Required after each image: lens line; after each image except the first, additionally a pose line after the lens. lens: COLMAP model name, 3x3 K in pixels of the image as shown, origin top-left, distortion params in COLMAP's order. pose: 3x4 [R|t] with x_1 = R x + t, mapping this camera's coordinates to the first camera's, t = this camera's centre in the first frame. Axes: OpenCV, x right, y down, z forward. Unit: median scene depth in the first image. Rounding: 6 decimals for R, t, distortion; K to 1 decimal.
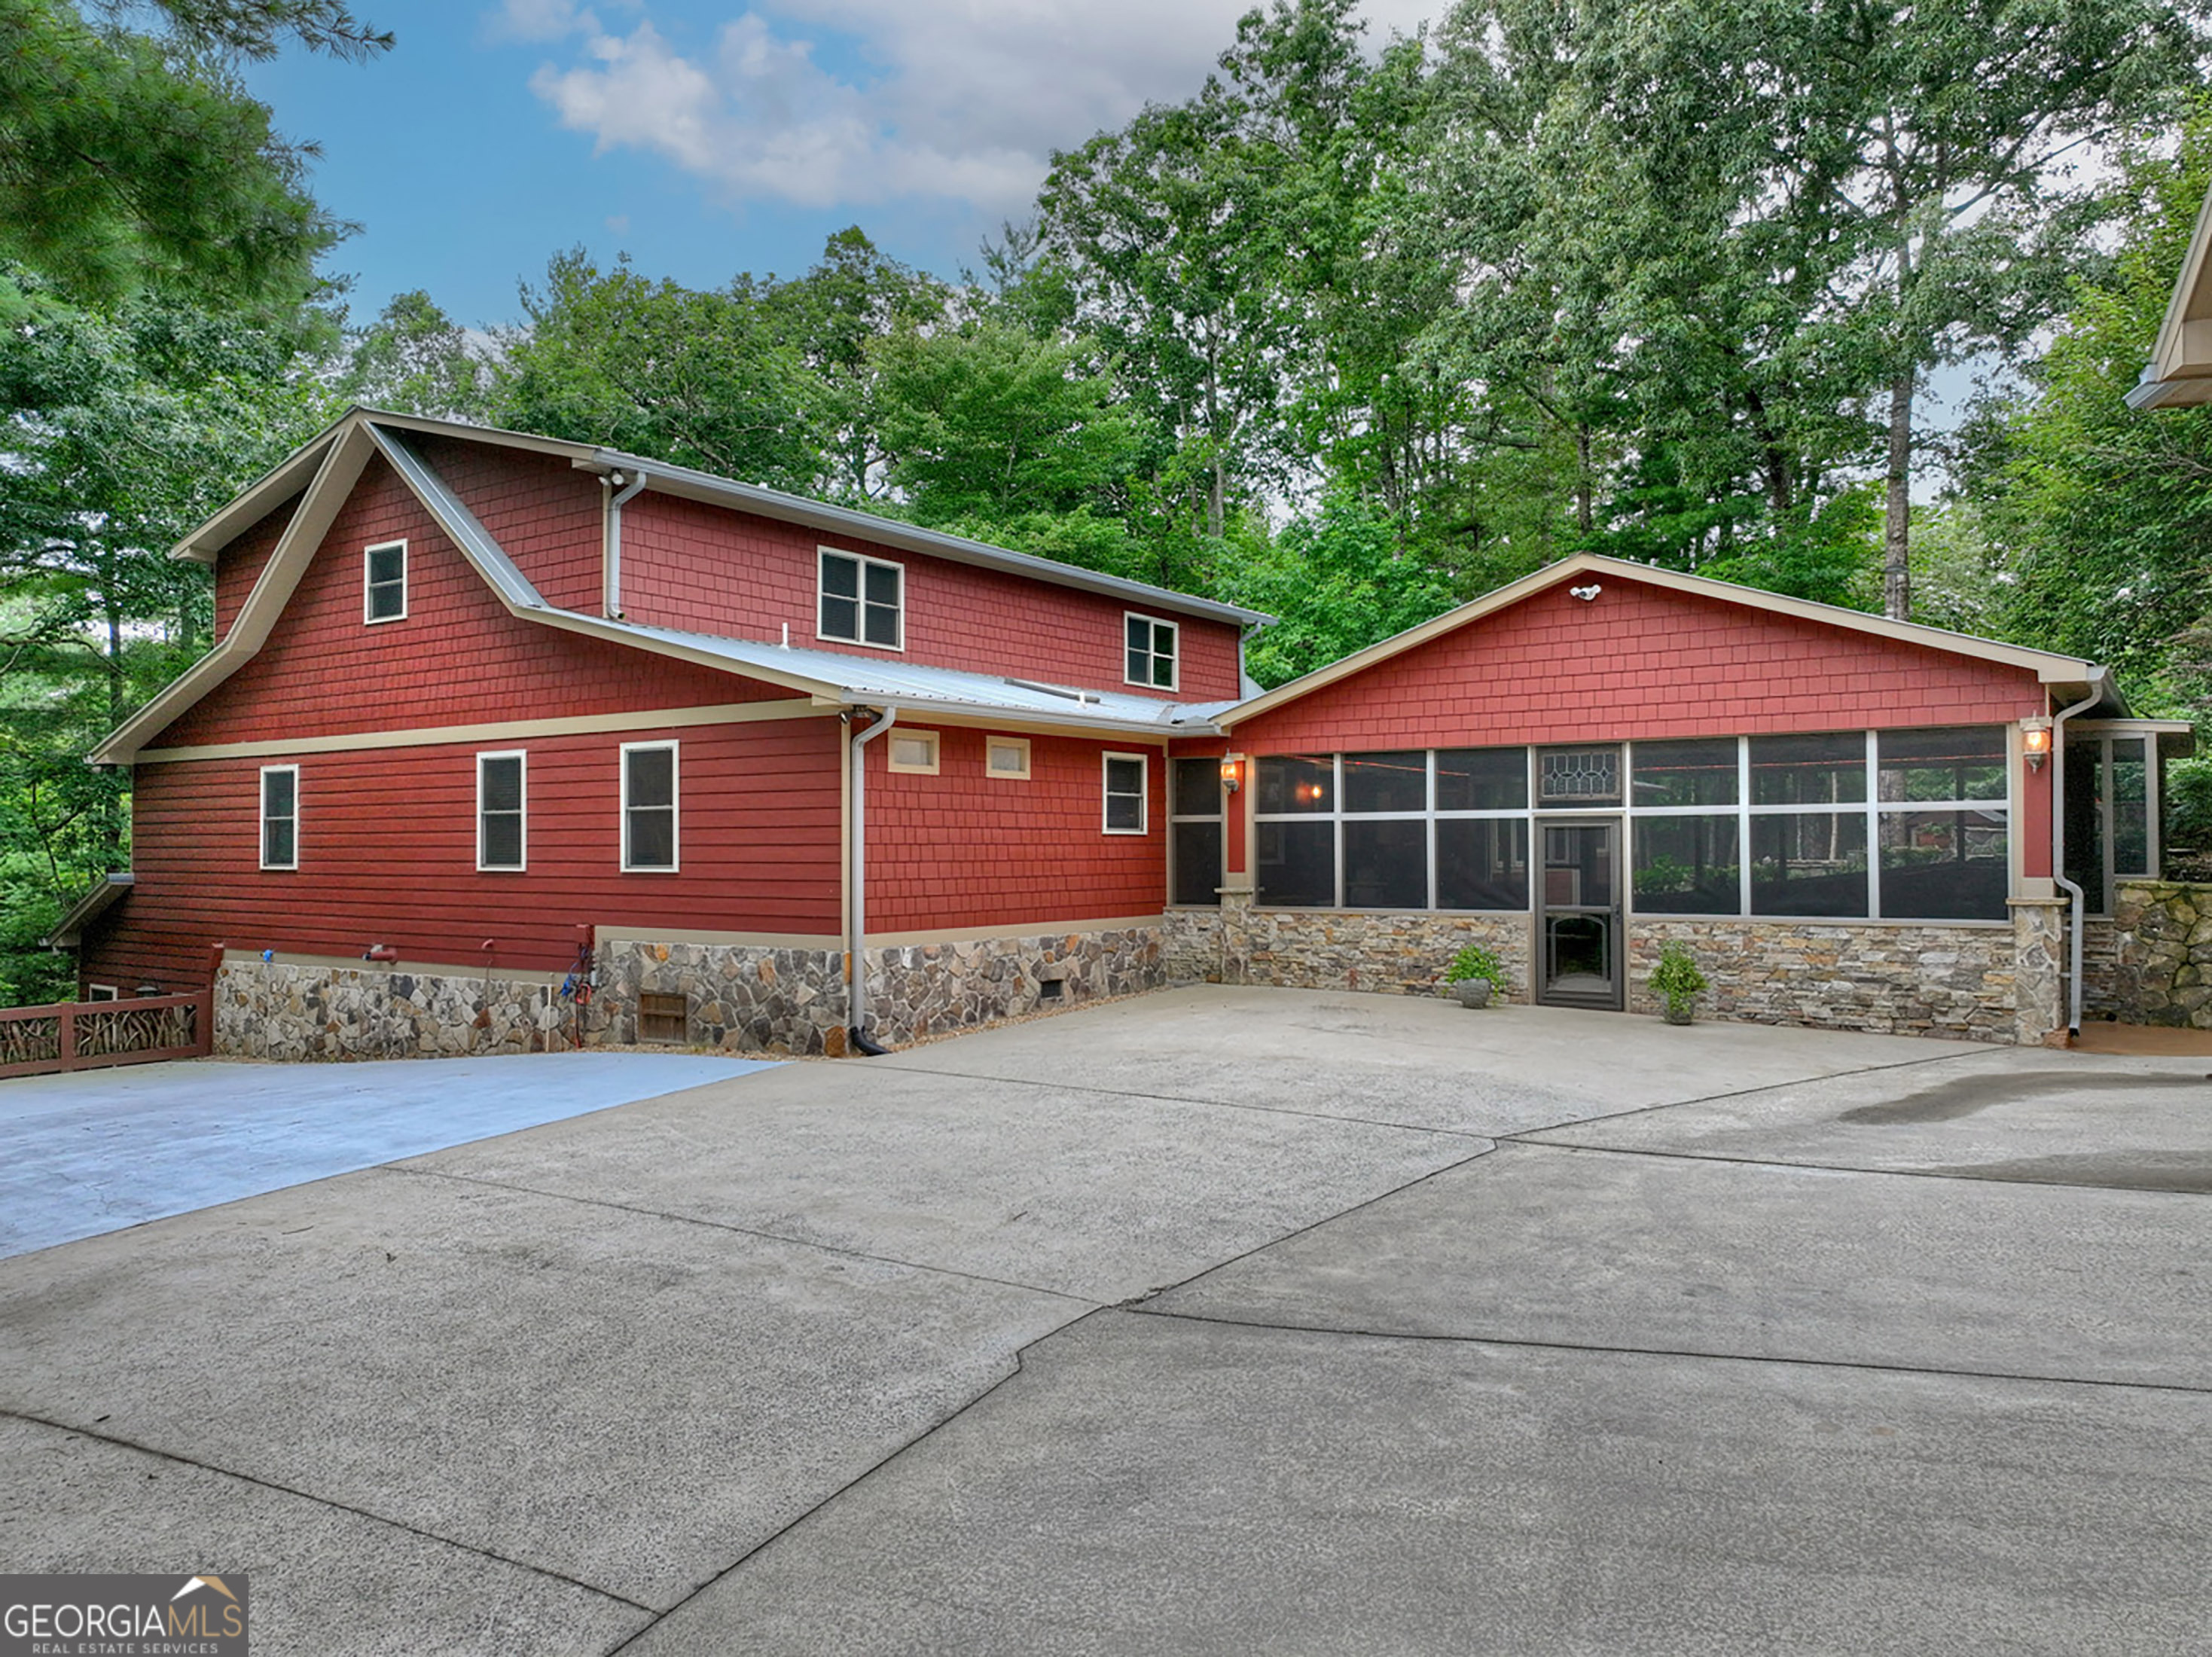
lens RADIAL K [[1553.5, 0, 1106.0], [0, 1553.5, 828.5], [0, 0, 1]] dist [-0.004676, 0.020562]
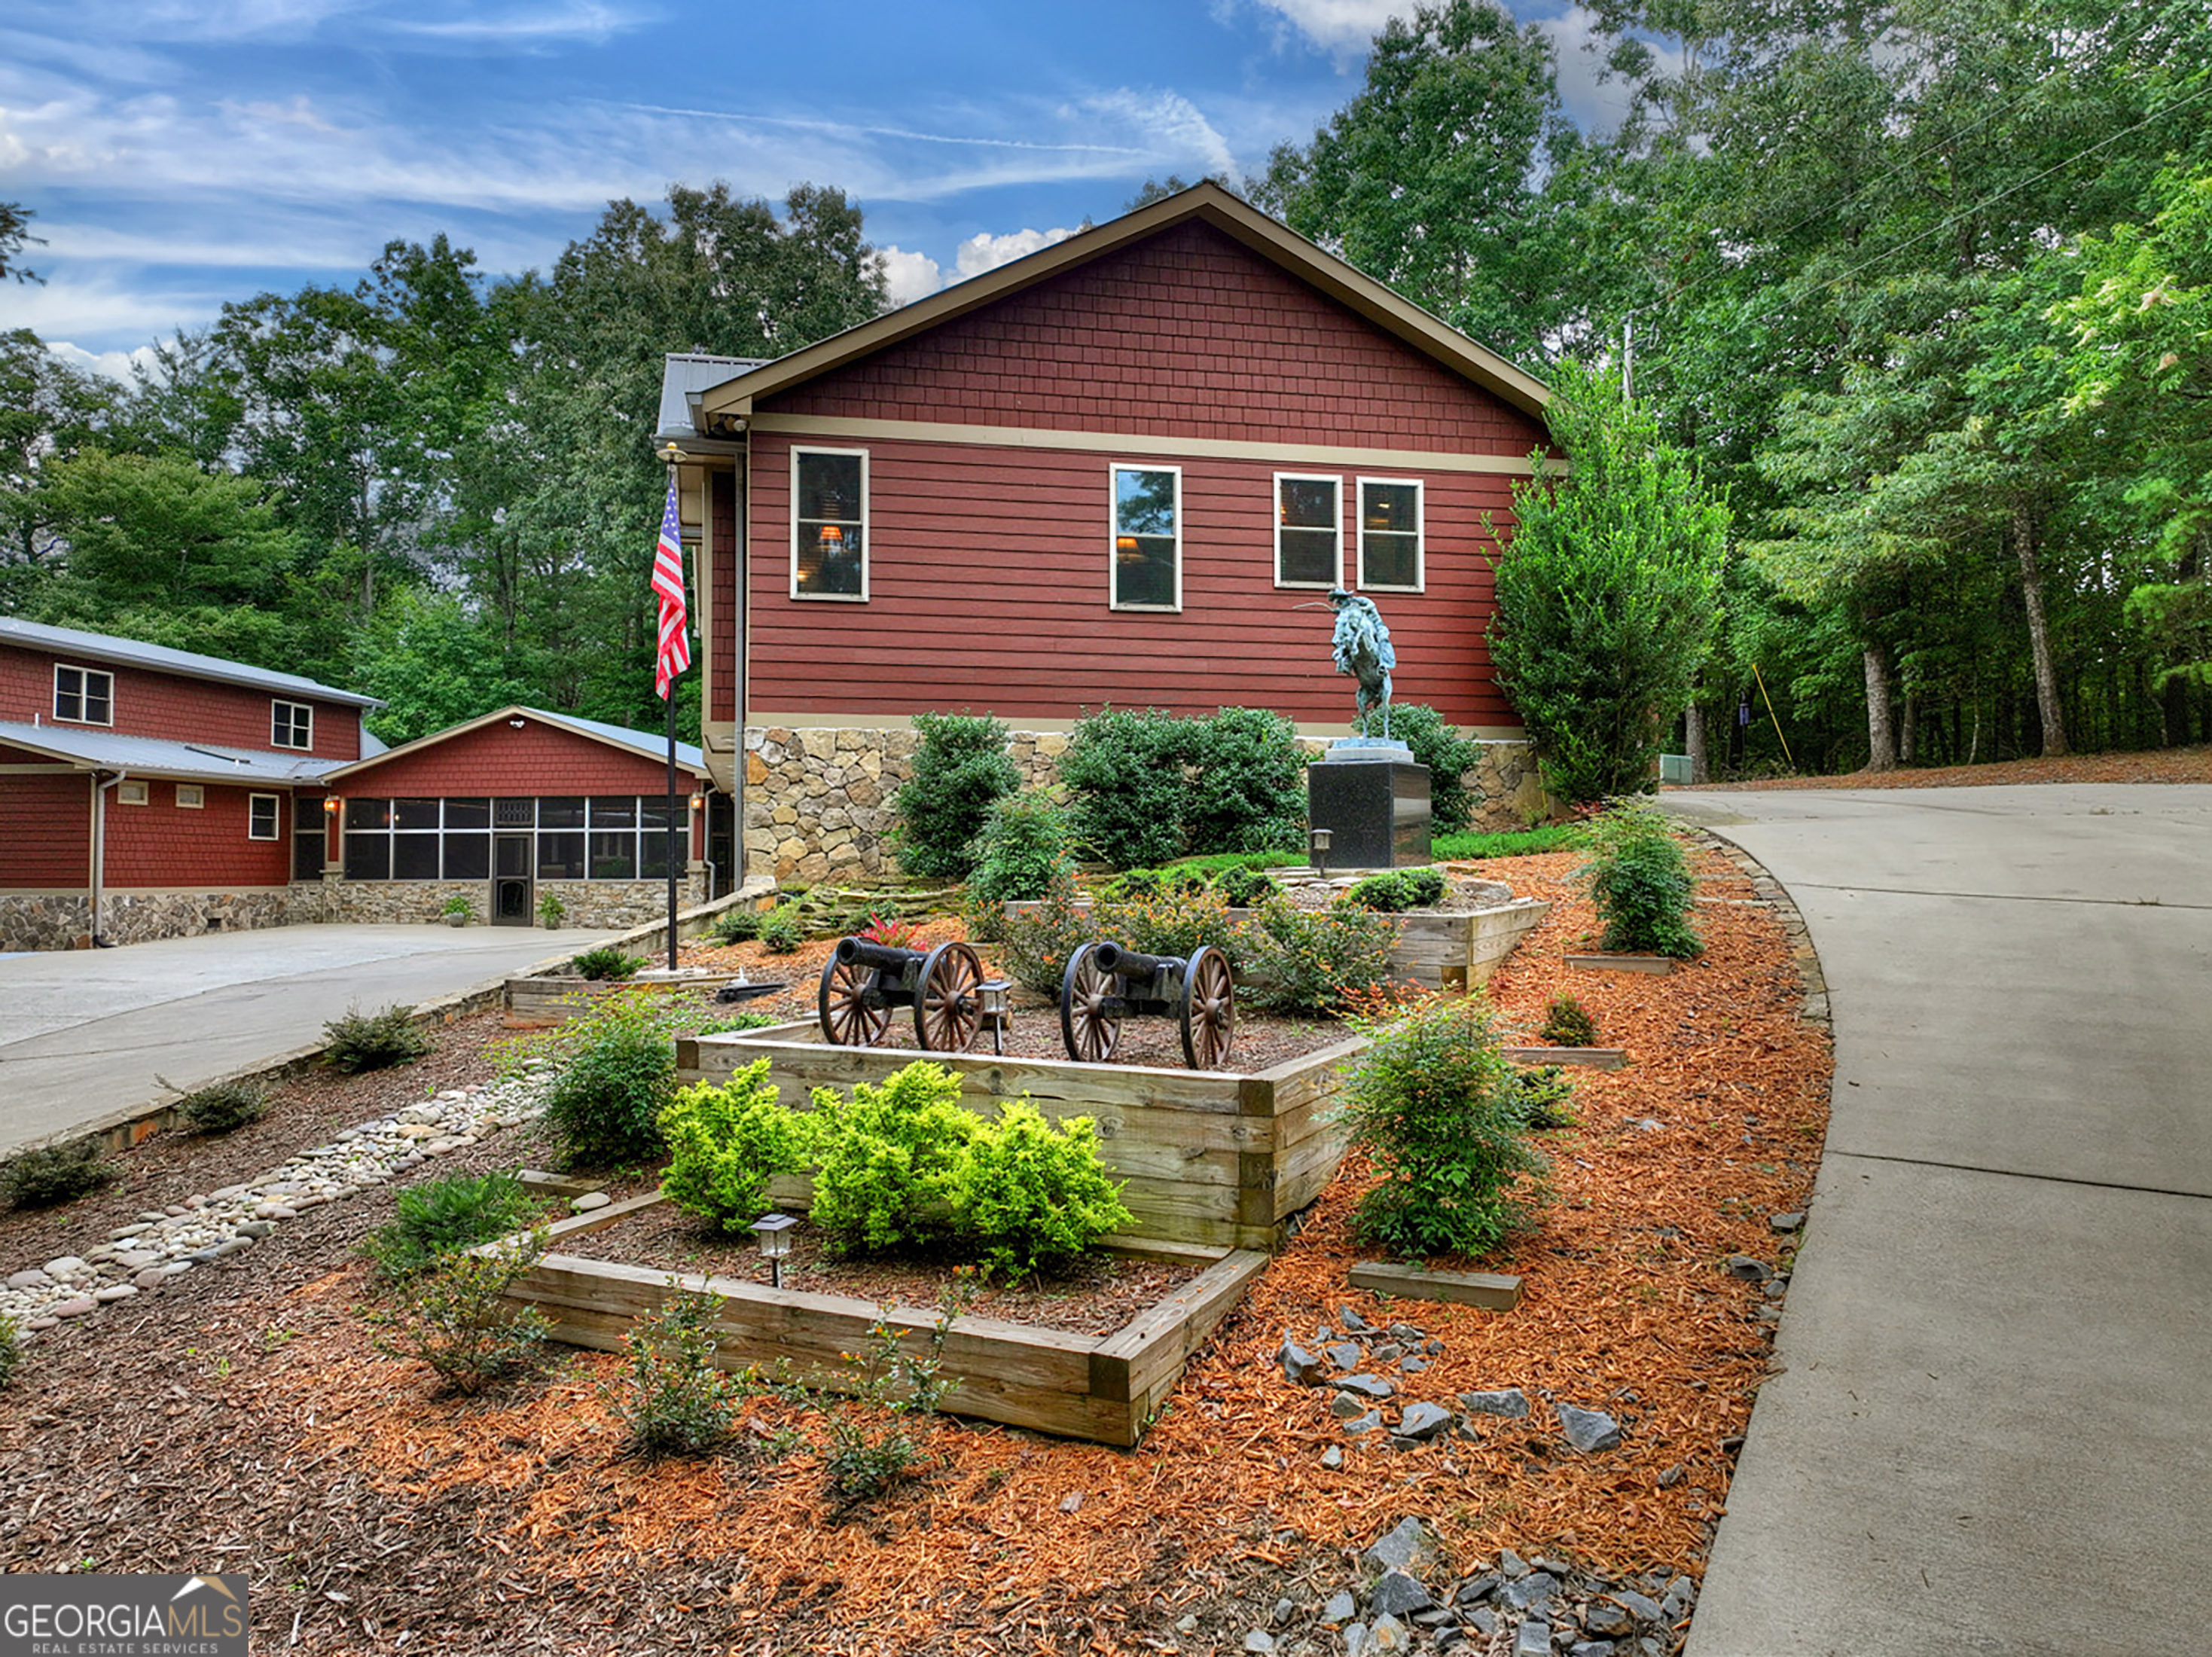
lens RADIAL K [[1553.5, 0, 1106.0], [0, 1553.5, 828.5], [0, 0, 1]] dist [-0.004676, 0.020562]
pose [[0.883759, 0.016166, 0.467664, 0.033041], [-0.007996, 0.999779, -0.019448, 0.018099], [-0.467875, 0.013448, 0.883693, -1.044548]]
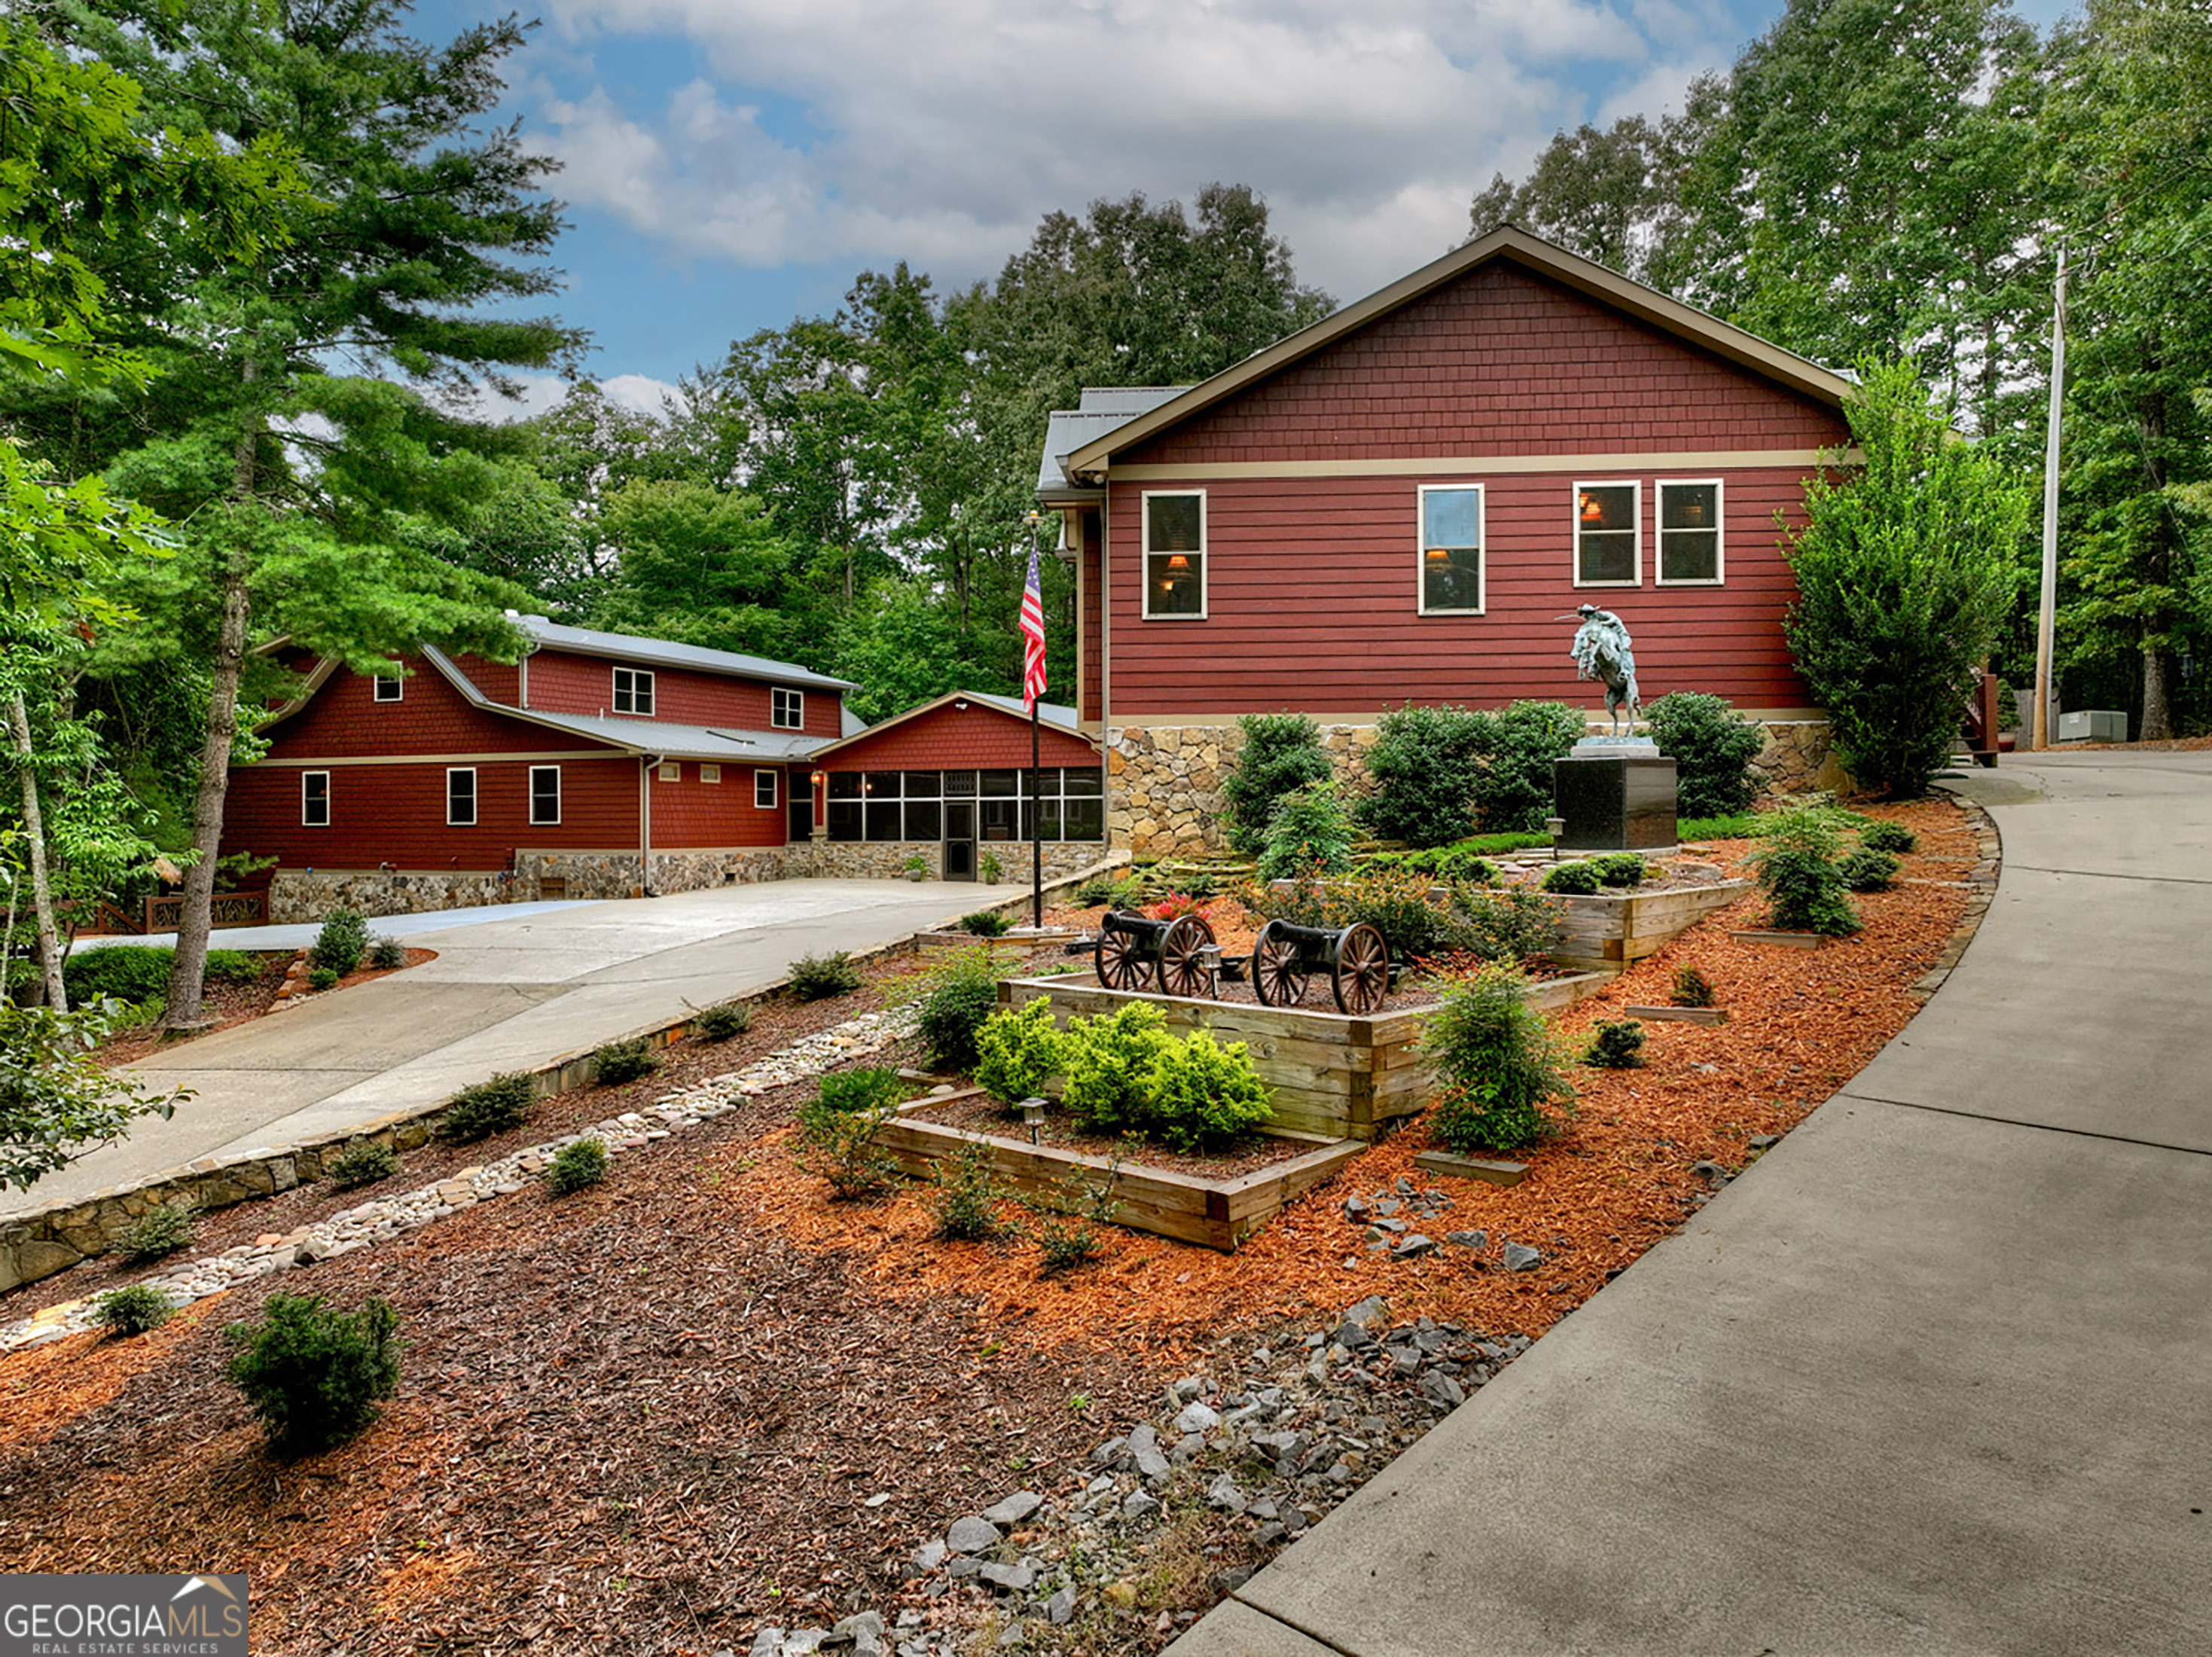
lens RADIAL K [[1551.5, 0, 1106.0], [0, 1551.5, 828.5], [0, 0, 1]] dist [0.010135, 0.002812]
pose [[0.980247, -0.000206, 0.197777, 0.049614], [-0.002597, 0.999900, 0.013911, 0.001030], [-0.197760, -0.014150, 0.980148, -1.207213]]
